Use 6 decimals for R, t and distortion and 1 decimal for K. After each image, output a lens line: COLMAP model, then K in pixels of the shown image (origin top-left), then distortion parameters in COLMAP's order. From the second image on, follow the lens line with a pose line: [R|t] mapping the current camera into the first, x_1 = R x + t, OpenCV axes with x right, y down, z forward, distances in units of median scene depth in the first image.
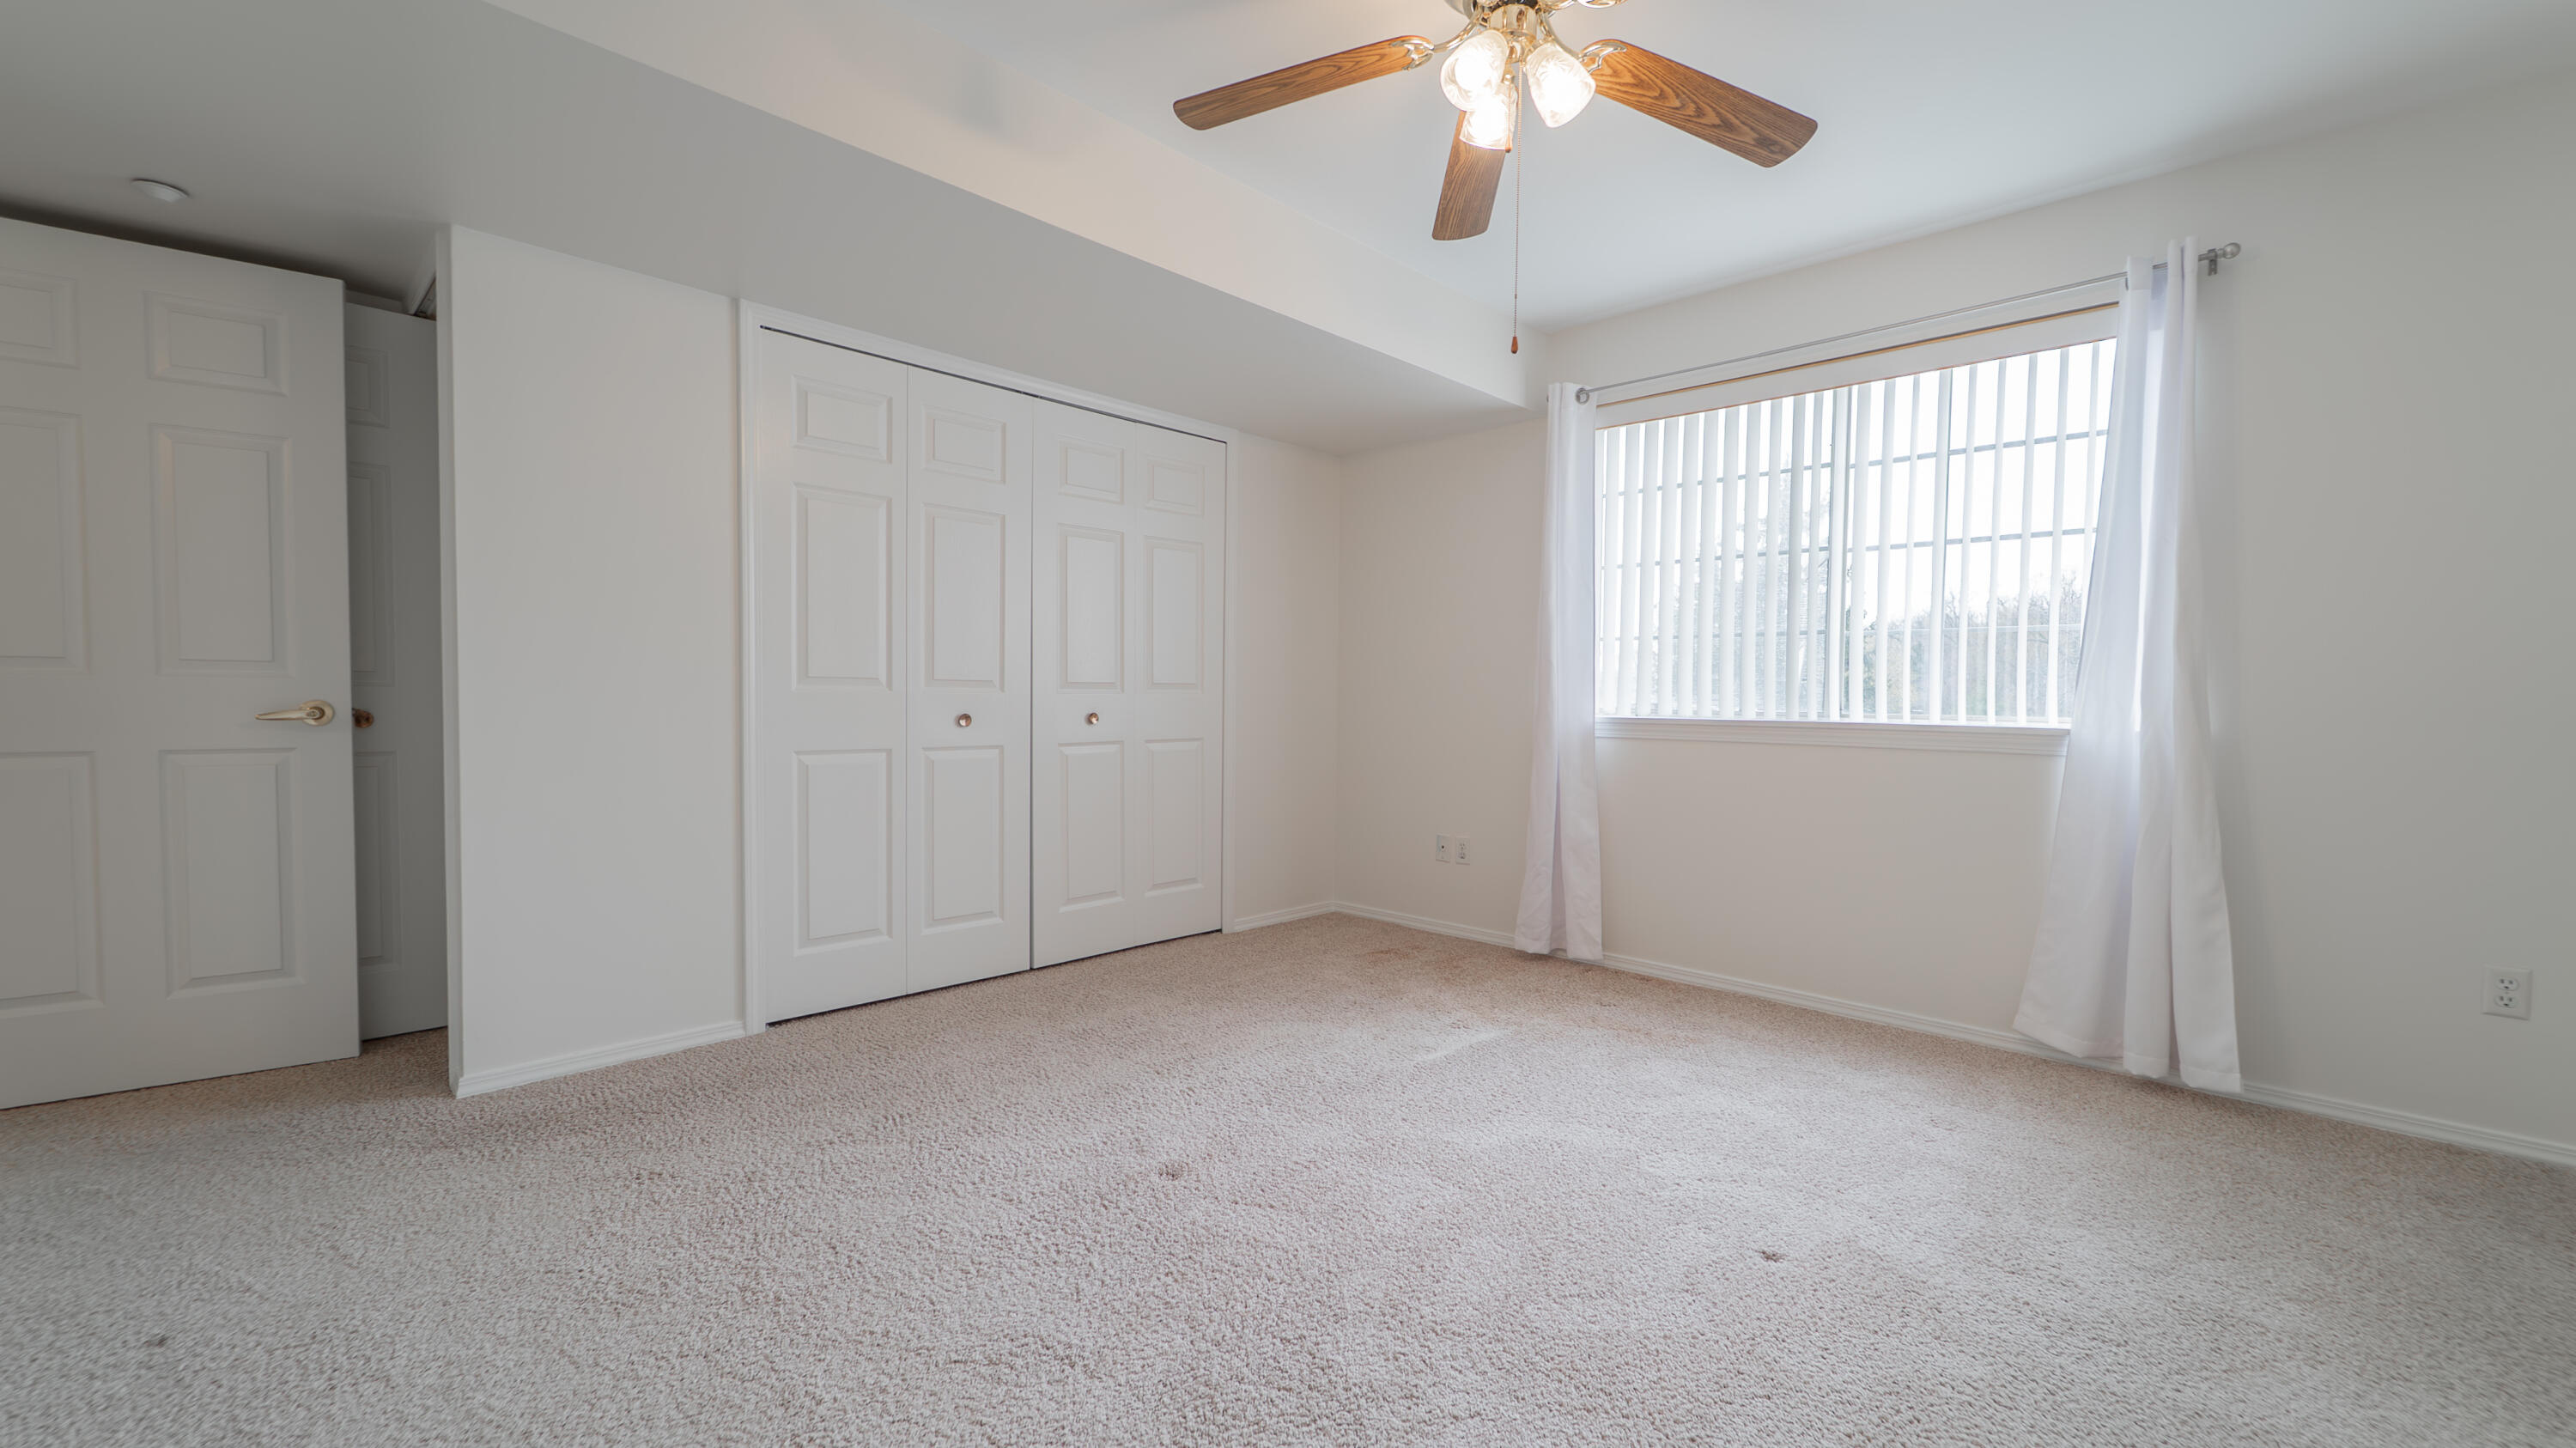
lens RADIAL K [[1029.7, 0, 1338.6], [0, 1029.7, 716.6], [0, 0, 1]] dist [0.000770, -0.001238]
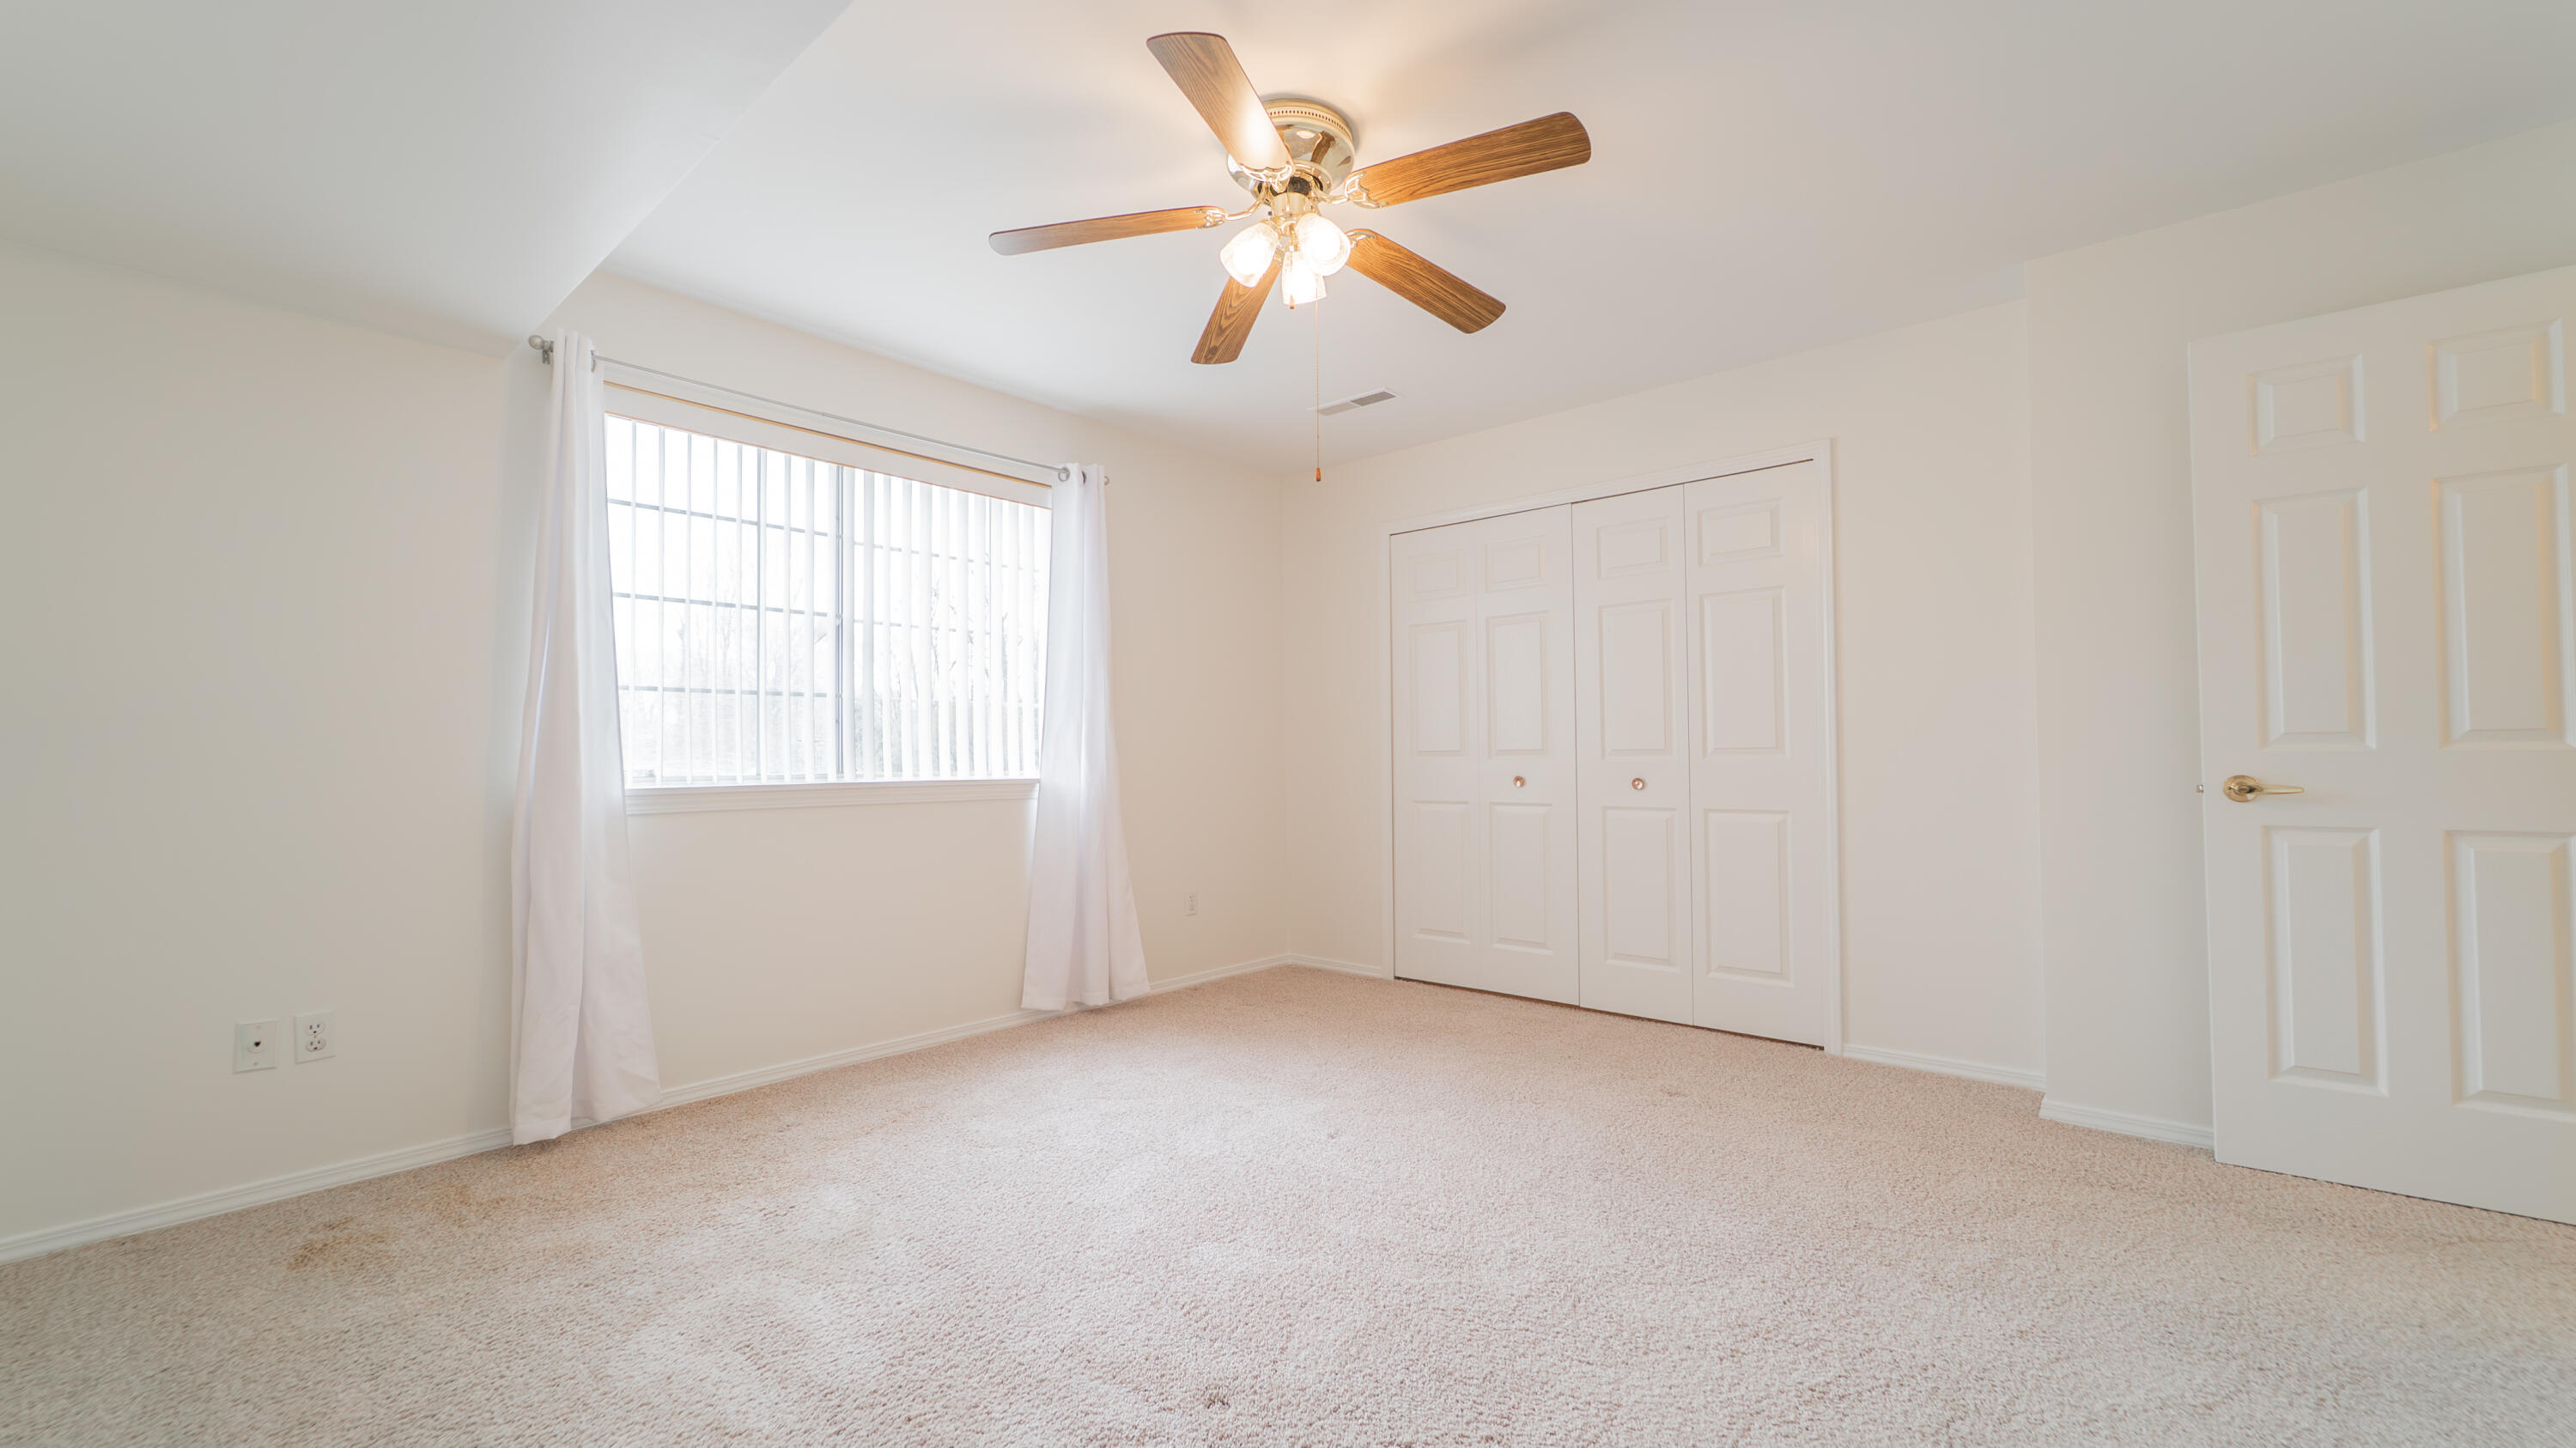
lens RADIAL K [[1029.7, 0, 1271.3], [0, 1029.7, 727.0], [0, 0, 1]] dist [0.000770, -0.001238]
pose [[-0.023159, 0.015628, 0.999610, -0.612484], [0.024483, 0.999587, -0.015060, -0.025870], [-0.999432, 0.024124, -0.023532, 0.636534]]
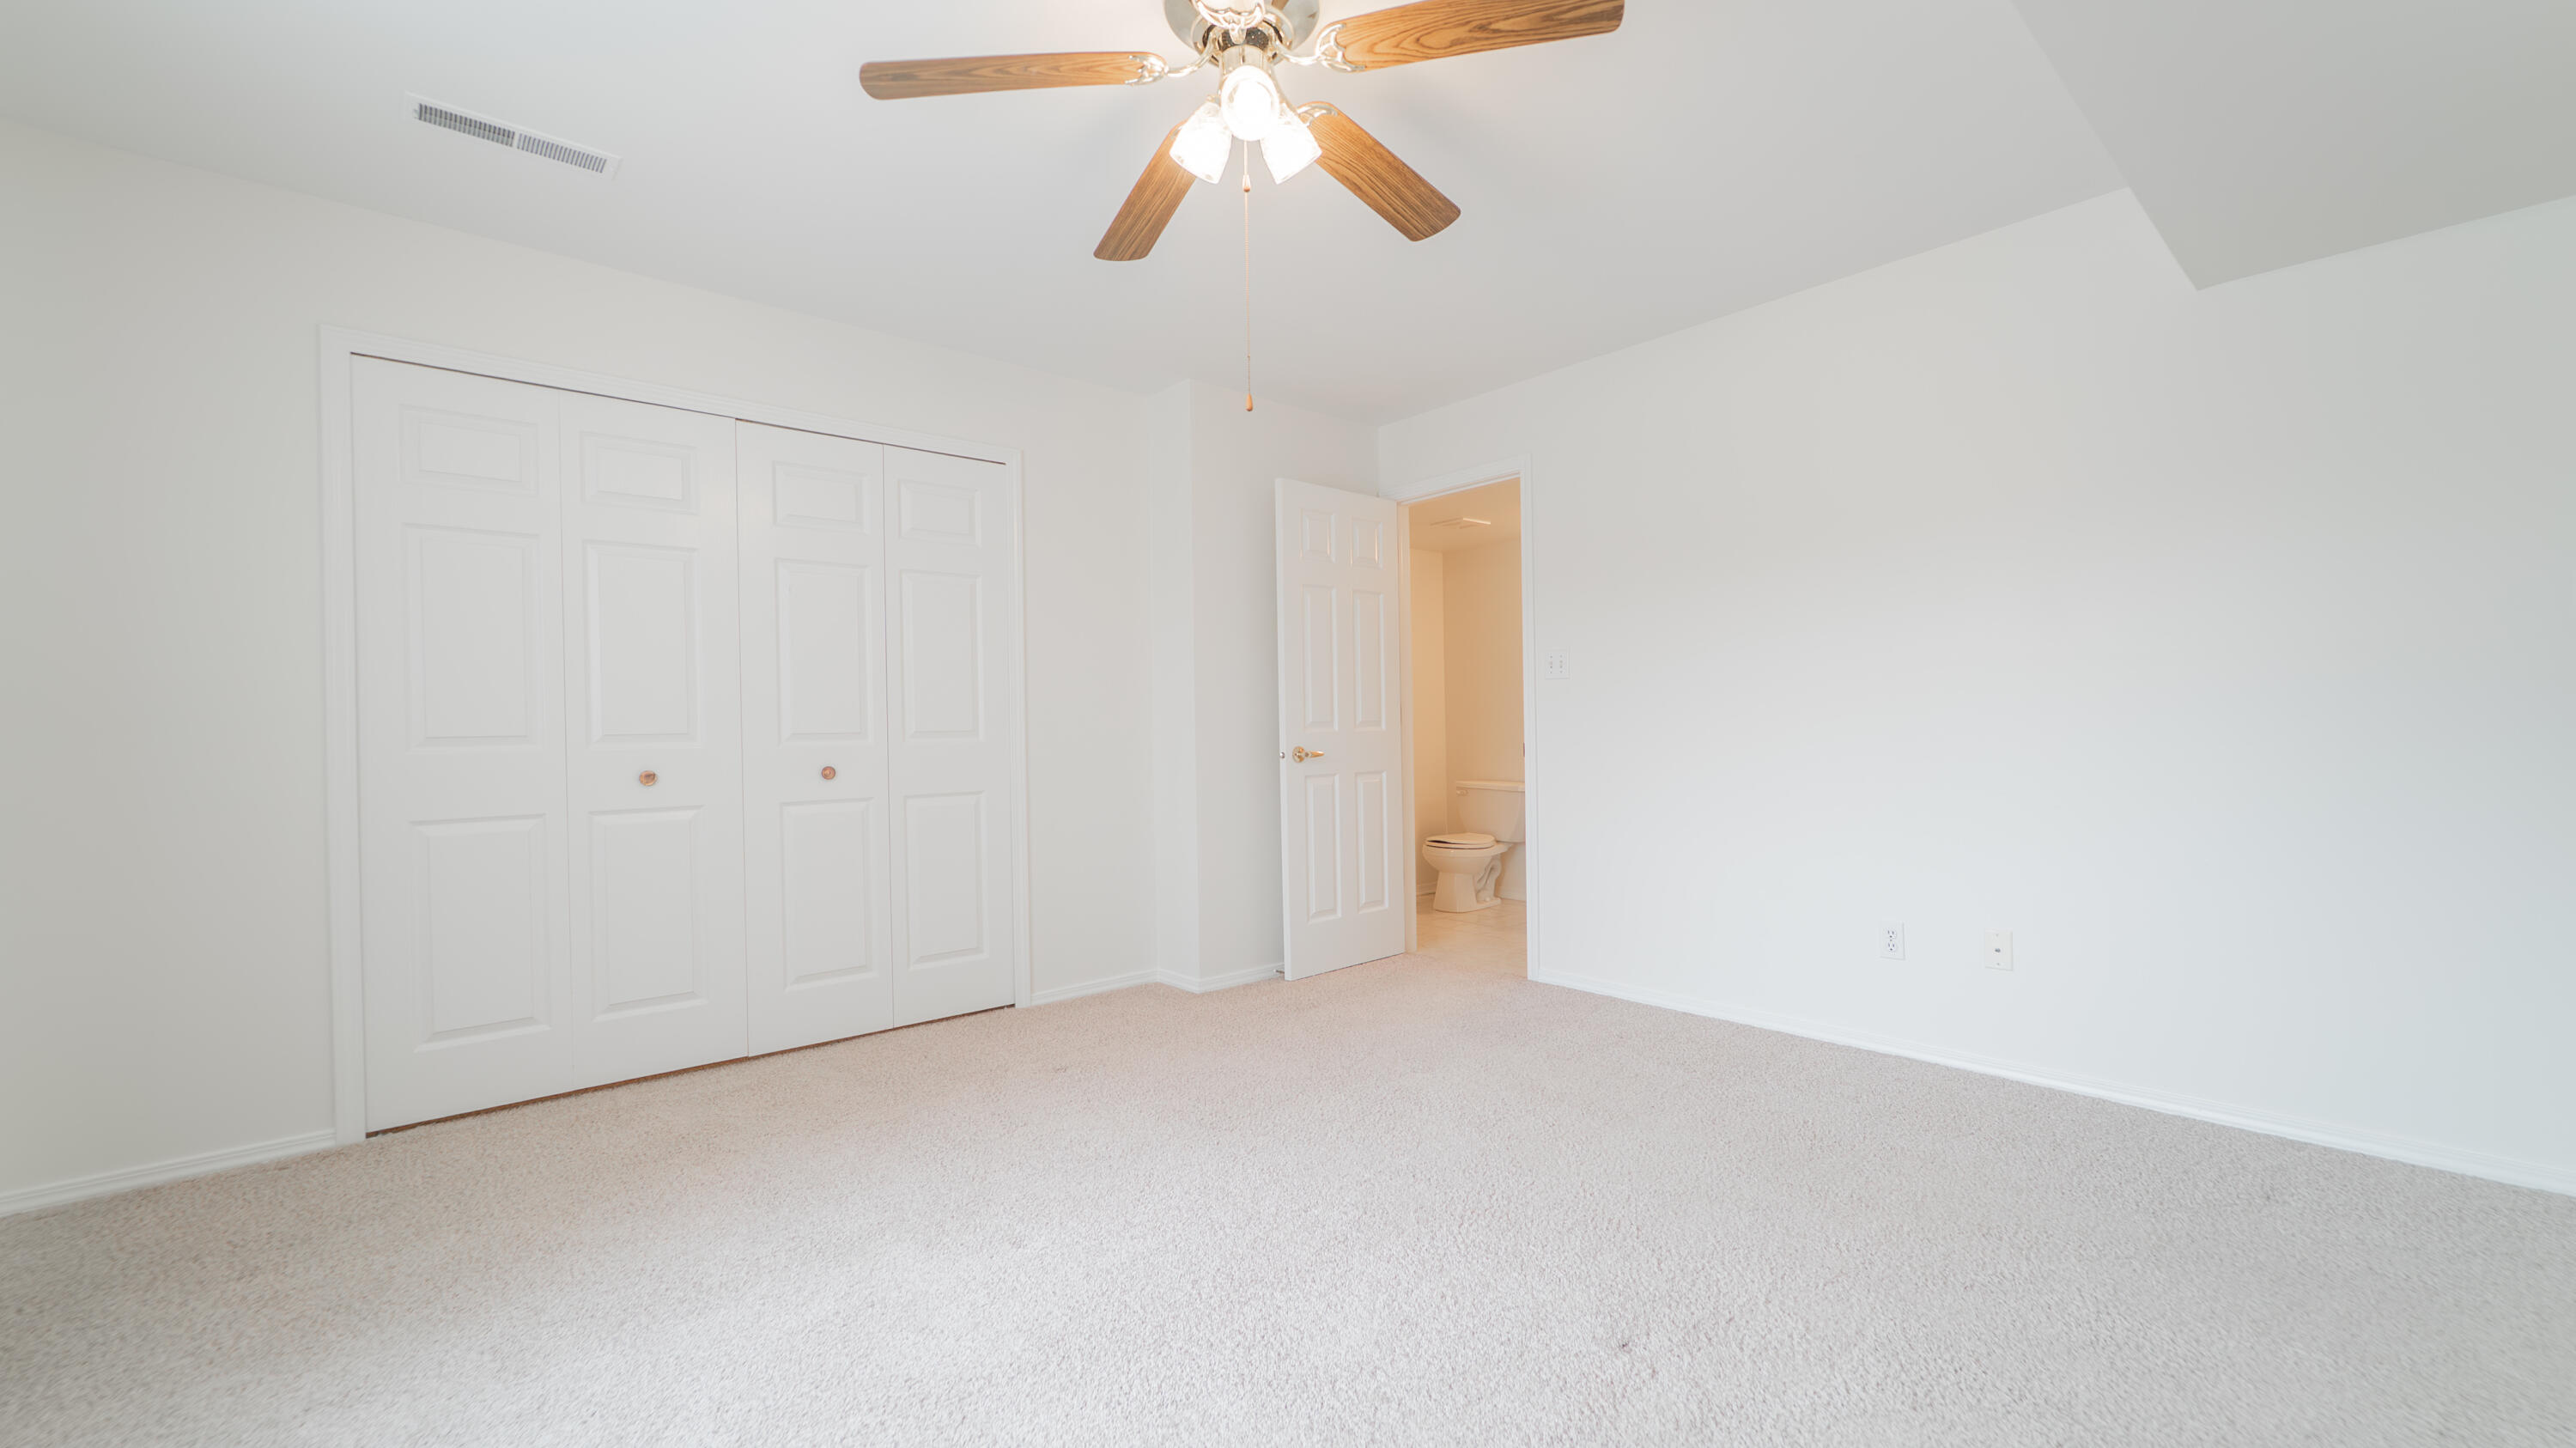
lens RADIAL K [[1029.7, 0, 1345.0], [0, 1029.7, 735.5], [0, 0, 1]] dist [0.000770, -0.001238]
pose [[-0.996375, -0.001212, 0.085062, -0.006152], [0.001262, 0.999578, 0.029030, -0.035315], [-0.085061, 0.029033, -0.995953, 1.192362]]
